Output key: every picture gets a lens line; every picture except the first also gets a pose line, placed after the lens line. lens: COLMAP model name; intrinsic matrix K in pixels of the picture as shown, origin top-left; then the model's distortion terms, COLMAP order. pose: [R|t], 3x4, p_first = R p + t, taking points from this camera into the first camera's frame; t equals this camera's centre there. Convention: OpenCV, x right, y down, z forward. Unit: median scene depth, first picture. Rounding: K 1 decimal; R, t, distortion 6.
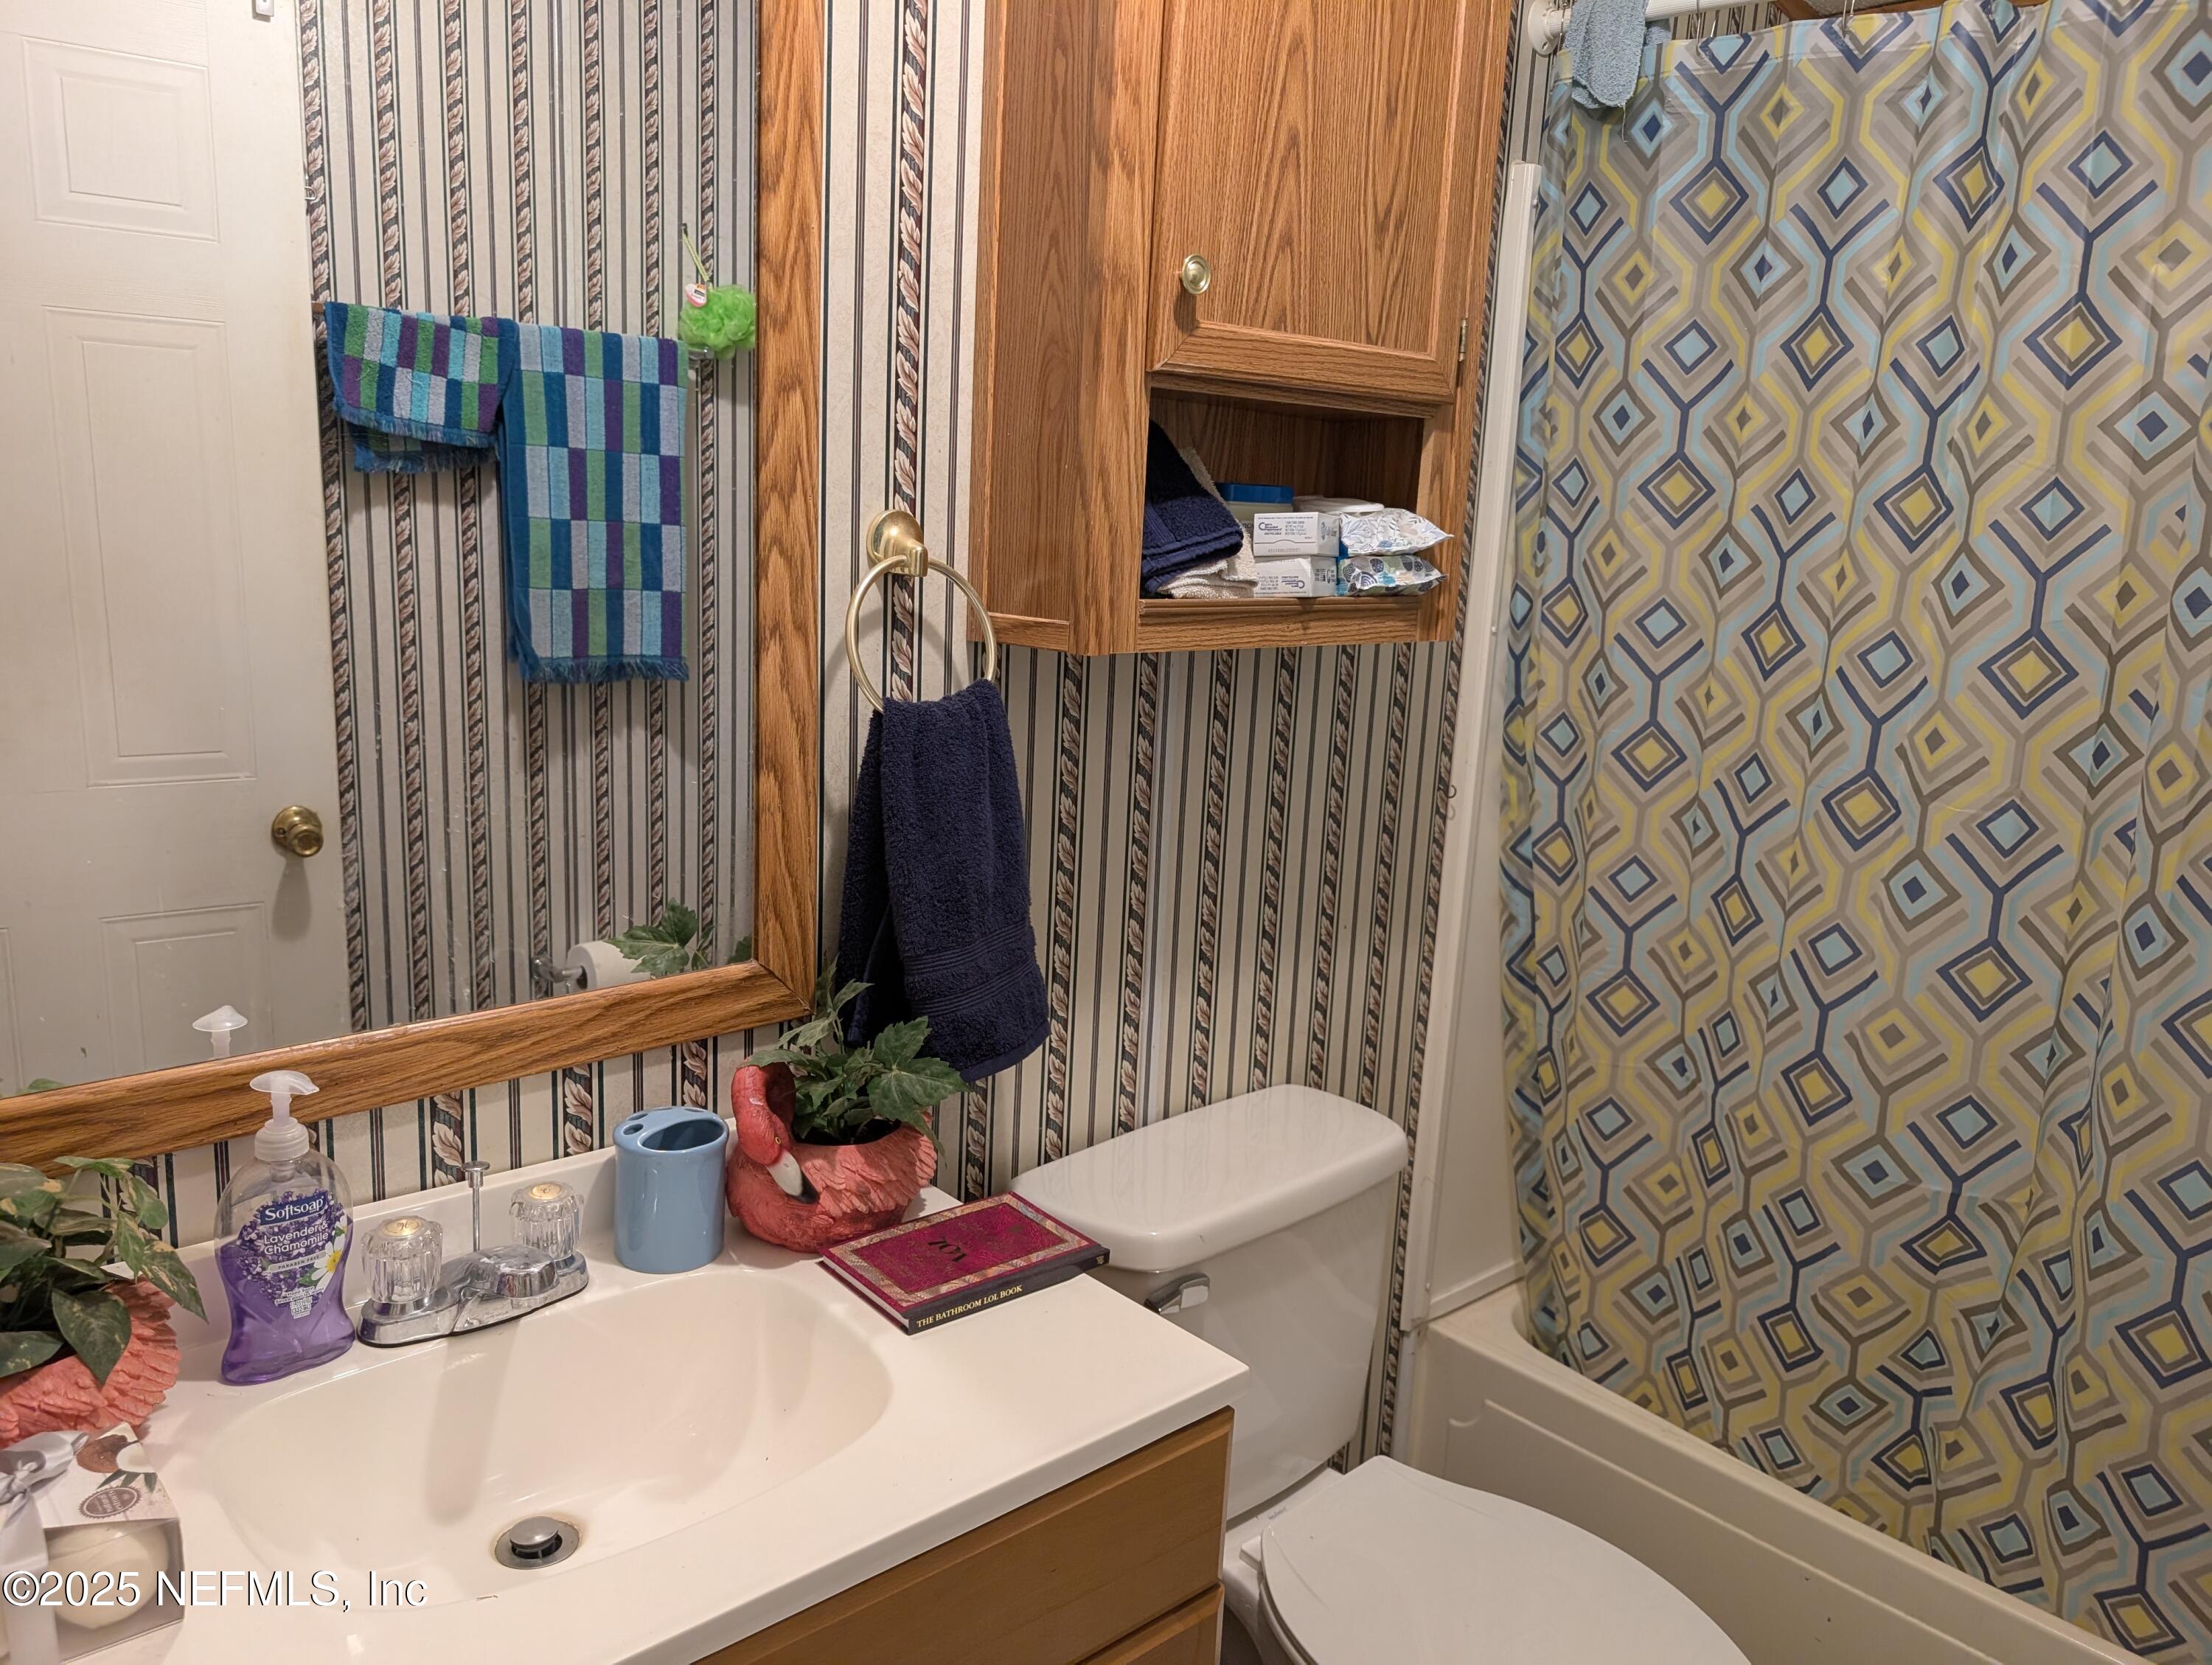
lens RADIAL K [[1593.5, 0, 1107.7], [0, 1593.5, 817.8], [0, 0, 1]] dist [0.011809, -0.008837]
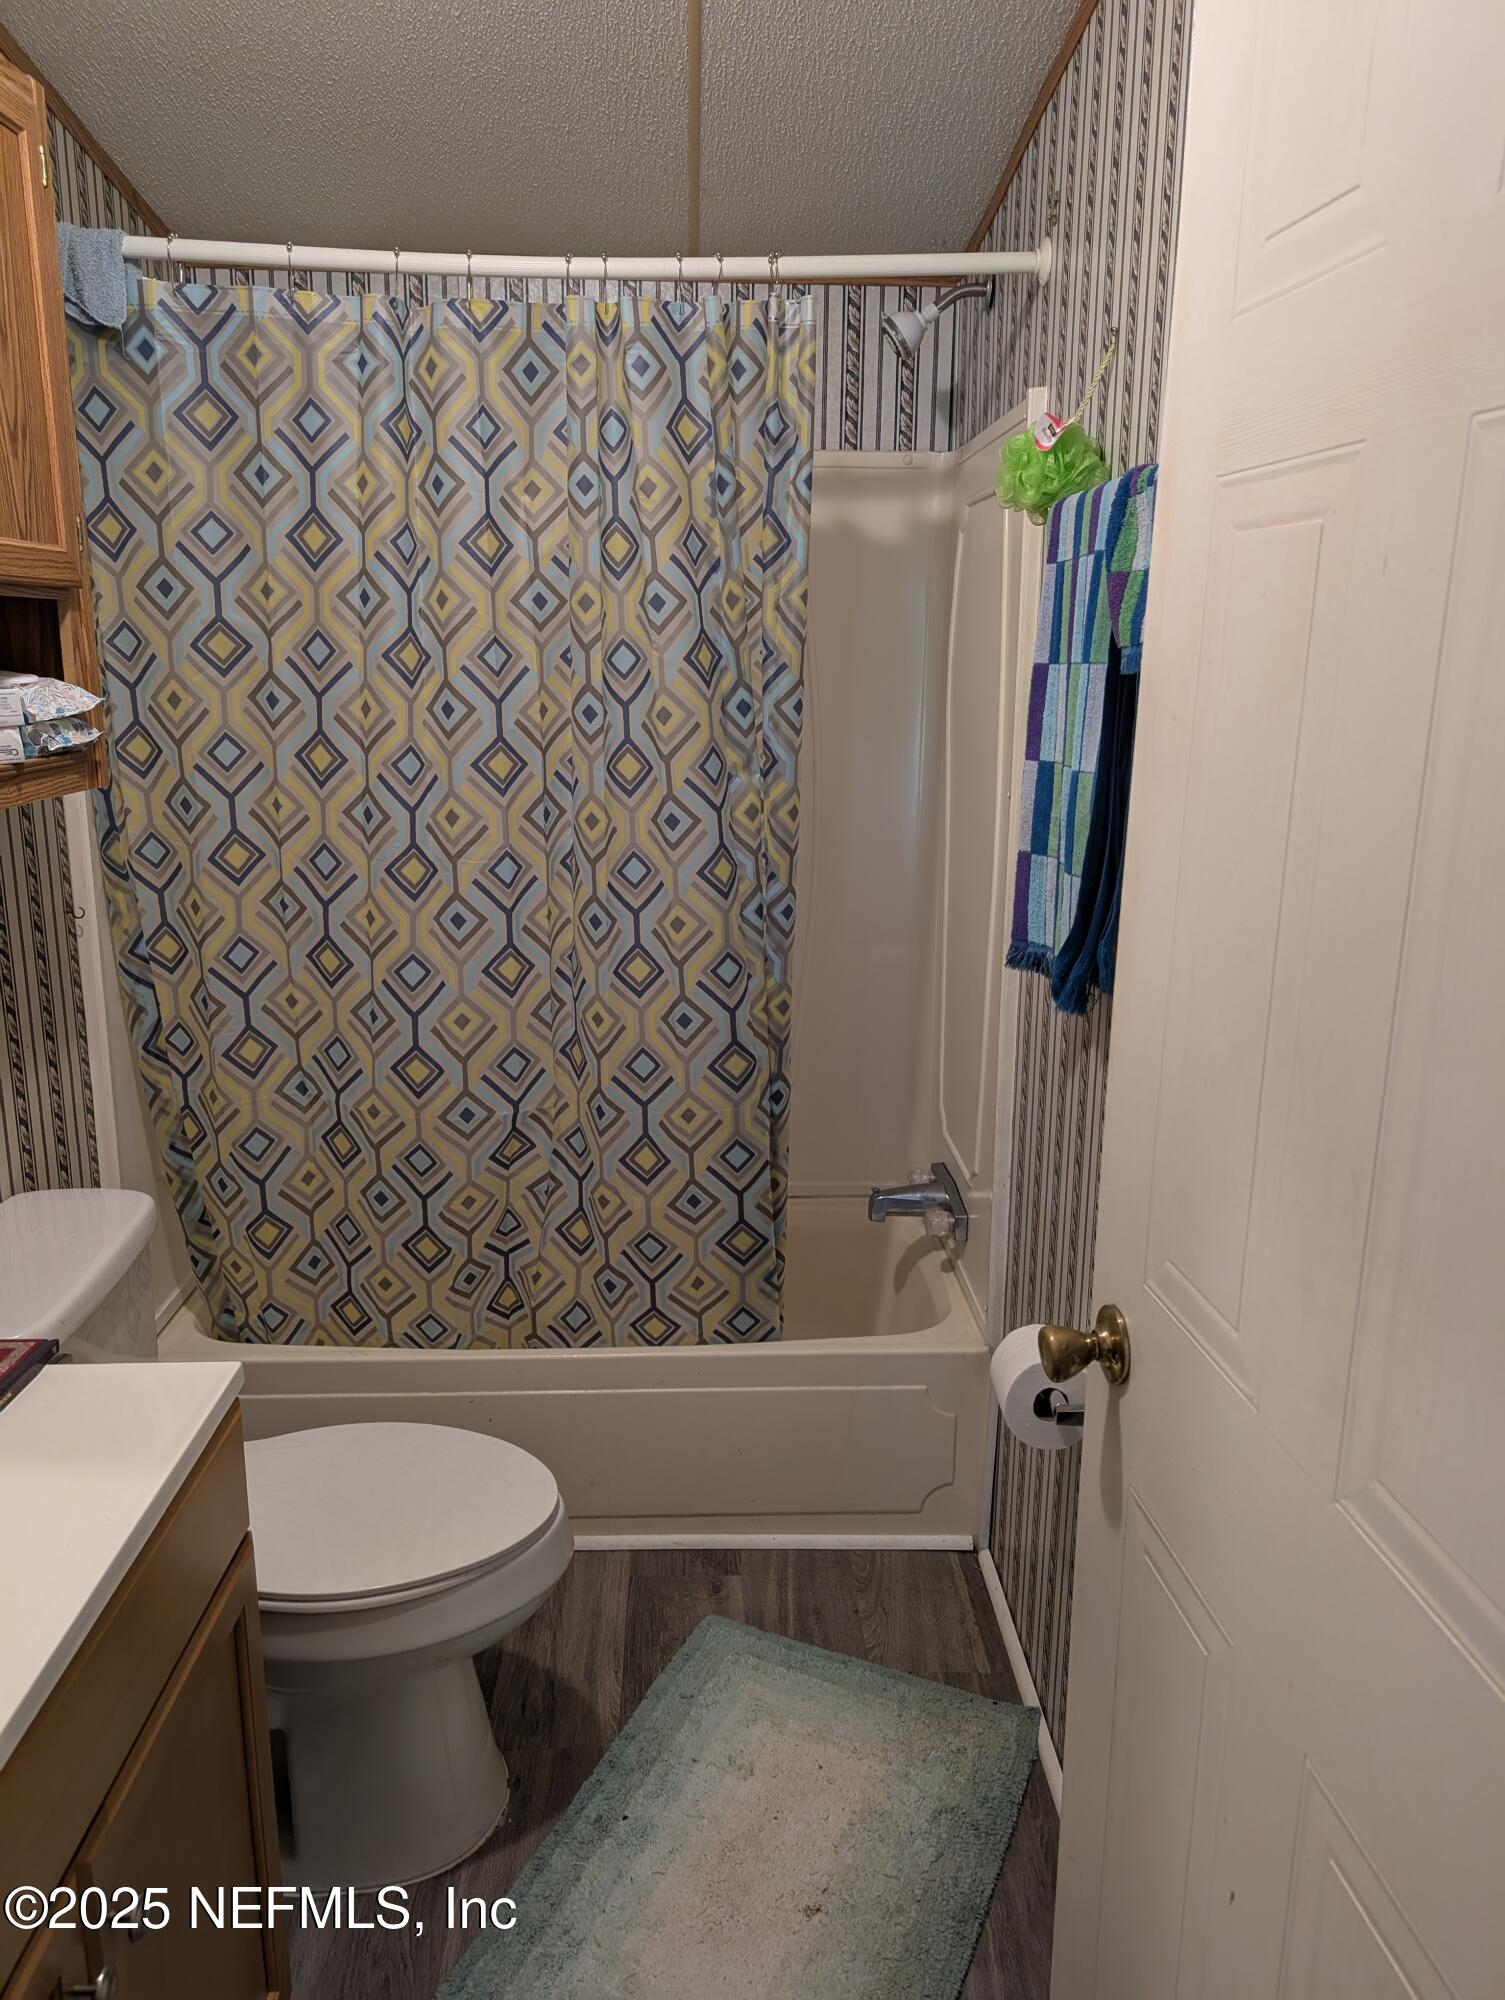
lens RADIAL K [[1440.7, 0, 752.5], [0, 1440.7, 1000.0], [0, 0, 1]] dist [0.011809, -0.008837]
pose [[0.637520, -0.221550, 0.737892, -0.294813], [0.165698, 0.974777, 0.149515, -0.034459], [-0.752405, 0.026948, 0.658150, -0.067247]]
